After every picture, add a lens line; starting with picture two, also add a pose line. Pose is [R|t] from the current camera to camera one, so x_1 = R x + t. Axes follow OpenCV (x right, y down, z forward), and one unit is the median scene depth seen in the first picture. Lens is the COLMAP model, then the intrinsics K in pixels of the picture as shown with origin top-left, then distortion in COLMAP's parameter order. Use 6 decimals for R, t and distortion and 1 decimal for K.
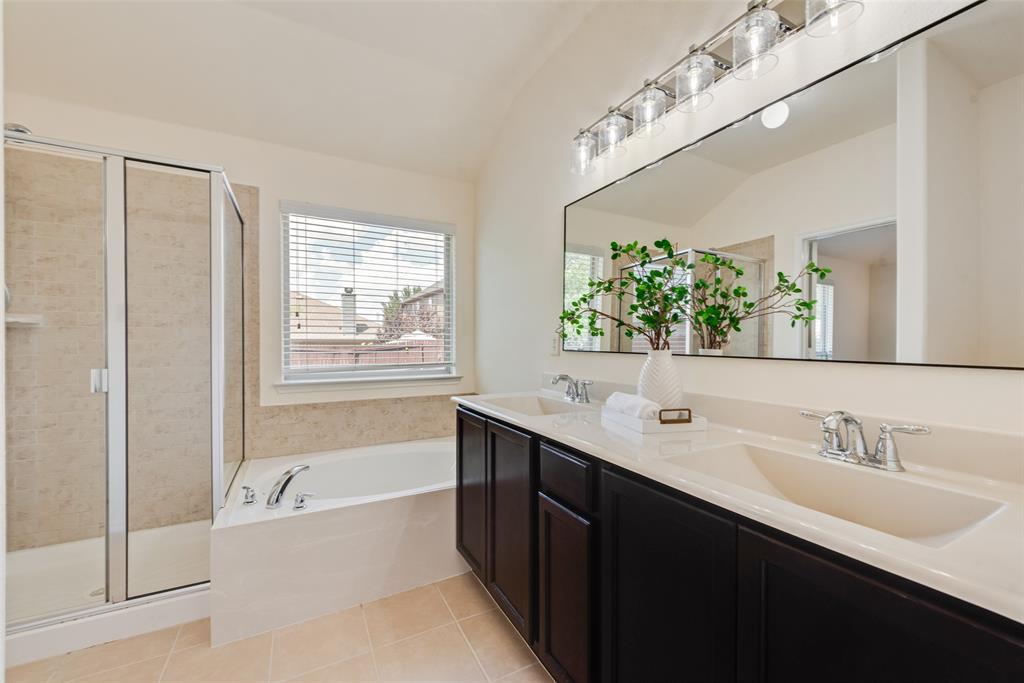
lens RADIAL K [[396.0, 0, 507.9], [0, 396.0, 343.0], [0, 0, 1]] dist [0.000932, -0.000644]
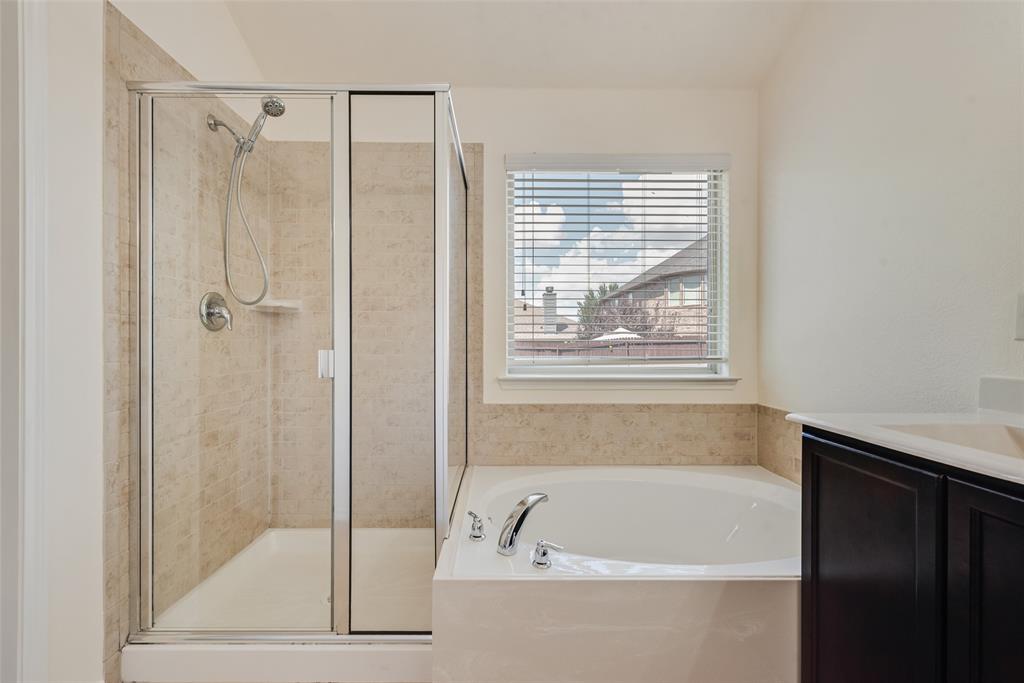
lens RADIAL K [[396.0, 0, 507.9], [0, 396.0, 343.0], [0, 0, 1]] dist [0.000932, -0.000644]
pose [[0.891186, 0.000613, -0.453638, -0.201244], [-0.002571, 0.999990, -0.003699, 0.034653], [0.453631, 0.004463, 0.891179, 0.278076]]
